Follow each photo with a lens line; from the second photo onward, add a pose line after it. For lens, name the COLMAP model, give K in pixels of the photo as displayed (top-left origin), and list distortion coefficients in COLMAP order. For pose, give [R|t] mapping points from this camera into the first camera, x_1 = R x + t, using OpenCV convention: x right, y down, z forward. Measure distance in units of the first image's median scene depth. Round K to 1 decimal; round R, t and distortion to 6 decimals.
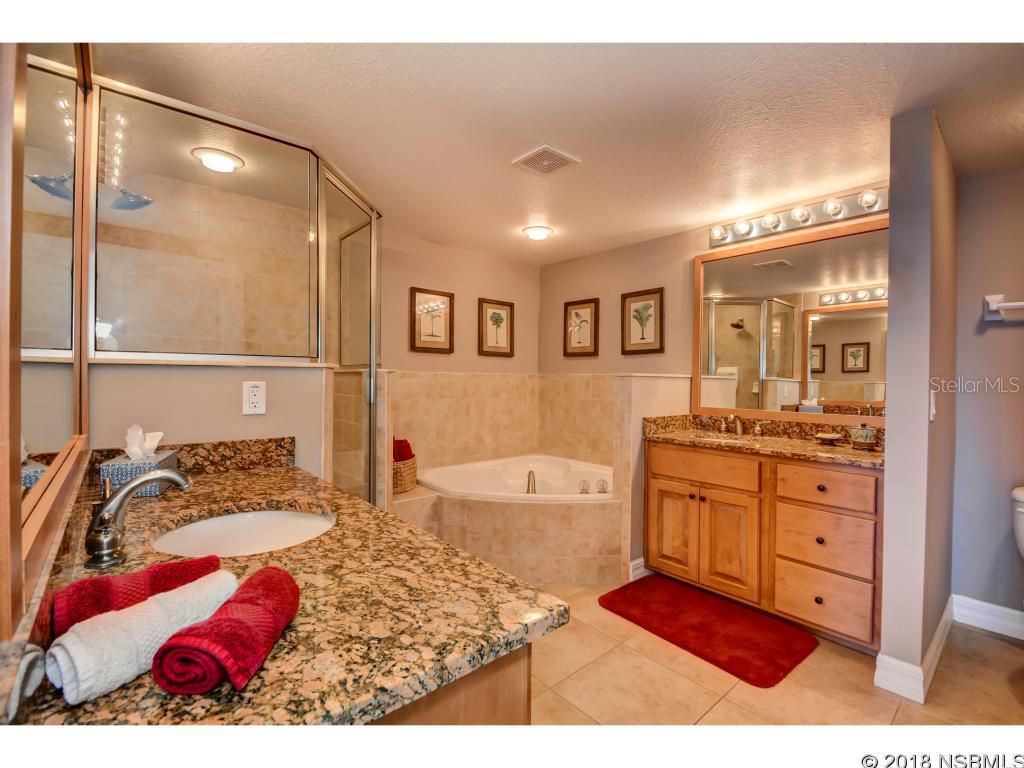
lens RADIAL K [[457.8, 0, 517.3], [0, 457.8, 384.8], [0, 0, 1]] dist [-0.002225, -0.004240]
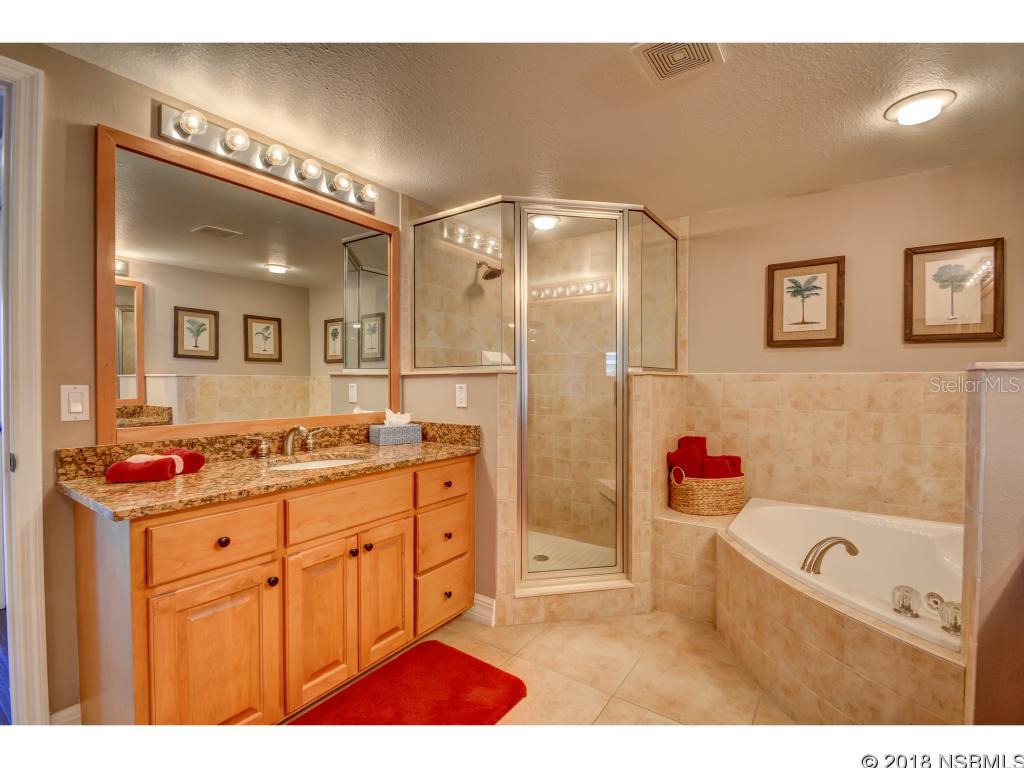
lens RADIAL K [[457.8, 0, 517.0], [0, 457.8, 381.7], [0, 0, 1]] dist [-0.002225, -0.004240]
pose [[0.252038, -0.006906, -0.967693, 0.408897], [-0.010073, 0.999902, -0.009759, -0.002039], [0.967665, 0.012208, 0.251944, 0.375069]]
